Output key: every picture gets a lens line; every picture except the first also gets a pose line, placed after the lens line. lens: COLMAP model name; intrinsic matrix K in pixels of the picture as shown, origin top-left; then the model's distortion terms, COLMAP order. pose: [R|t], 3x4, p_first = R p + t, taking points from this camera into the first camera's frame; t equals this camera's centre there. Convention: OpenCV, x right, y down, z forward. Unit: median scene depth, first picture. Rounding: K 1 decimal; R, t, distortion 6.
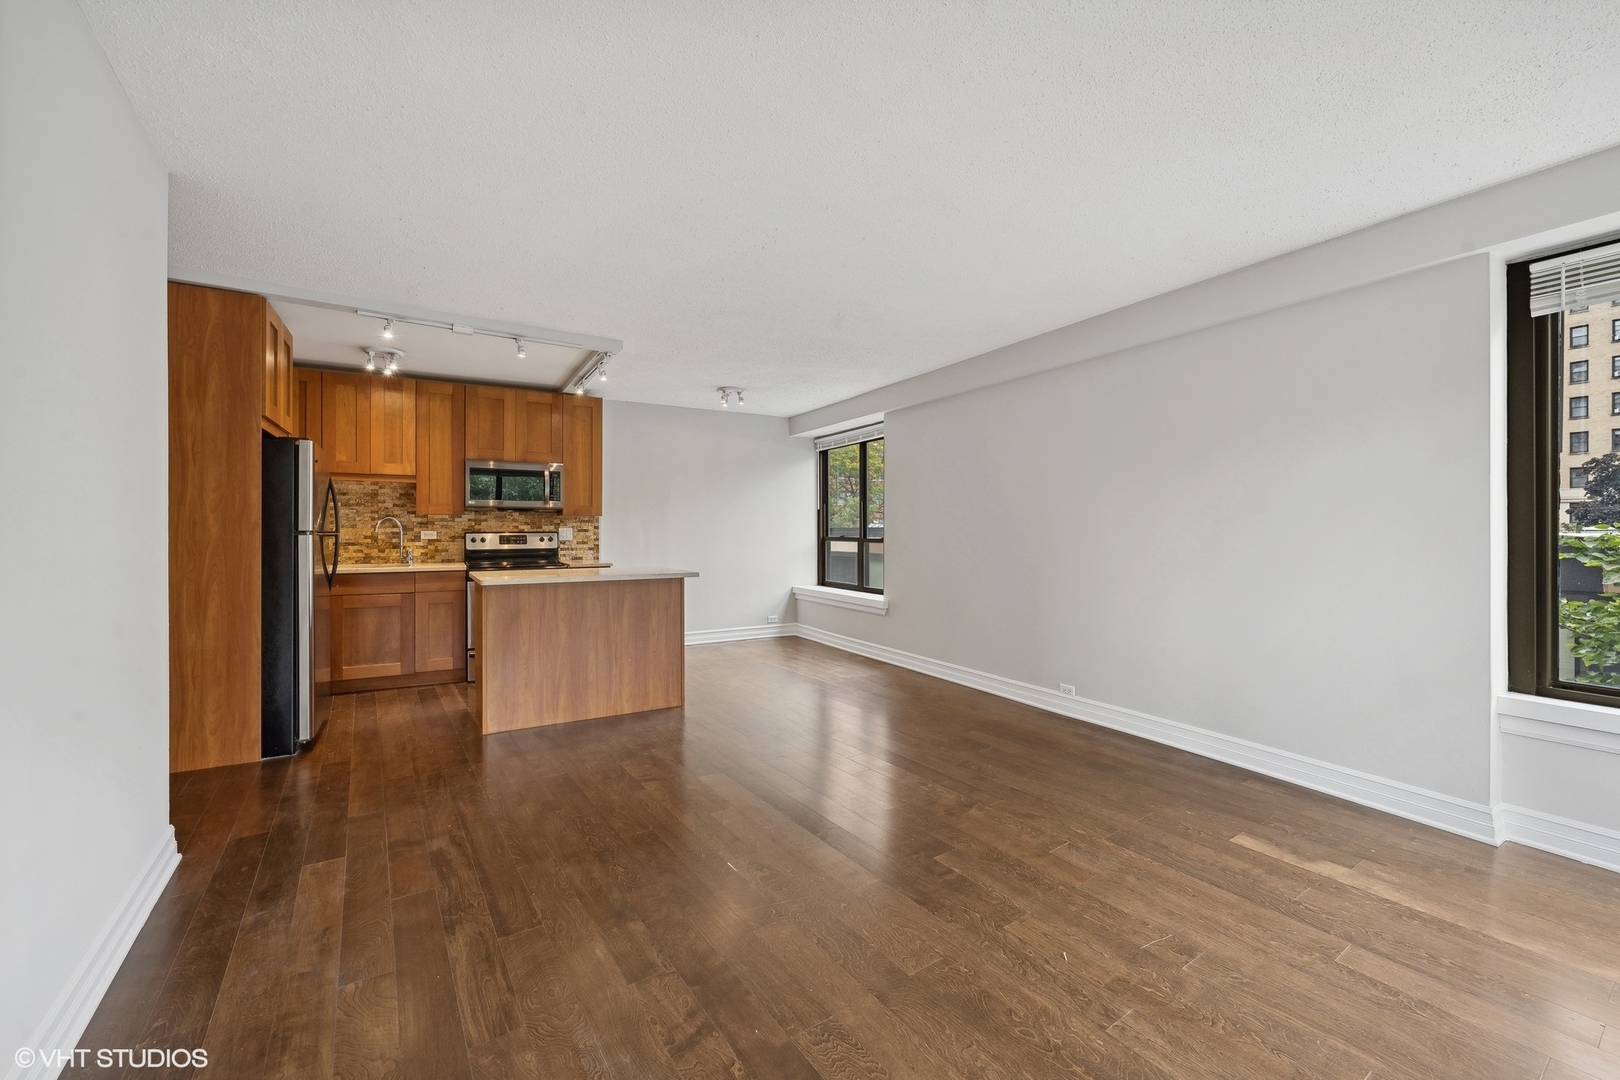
lens RADIAL K [[655.9, 0, 806.2], [0, 655.9, 542.0], [0, 0, 1]] dist [0.001114, 0.000356]
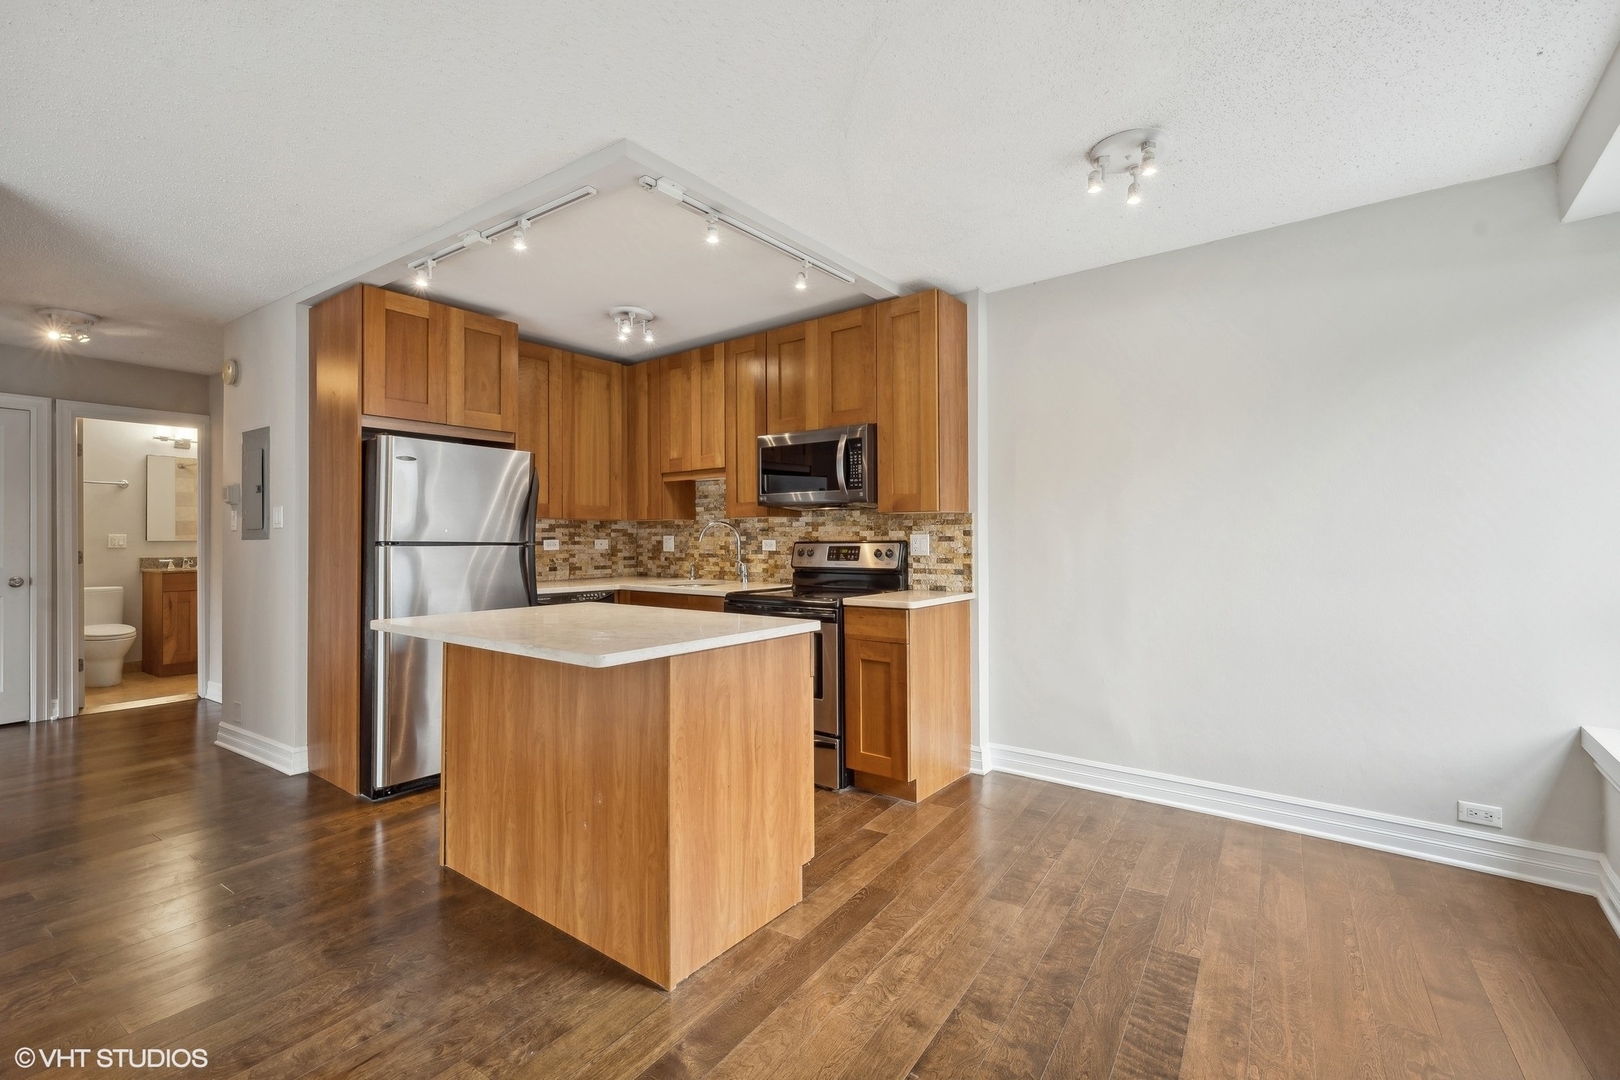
lens RADIAL K [[694.6, 0, 823.0], [0, 694.6, 540.7], [0, 0, 1]] dist [0.000669, 0.000164]
pose [[0.388471, -0.000206, -0.921461, 0.183451], [-0.014087, 0.999882, -0.006163, -0.011890], [0.921353, 0.015375, 0.388422, 0.749259]]
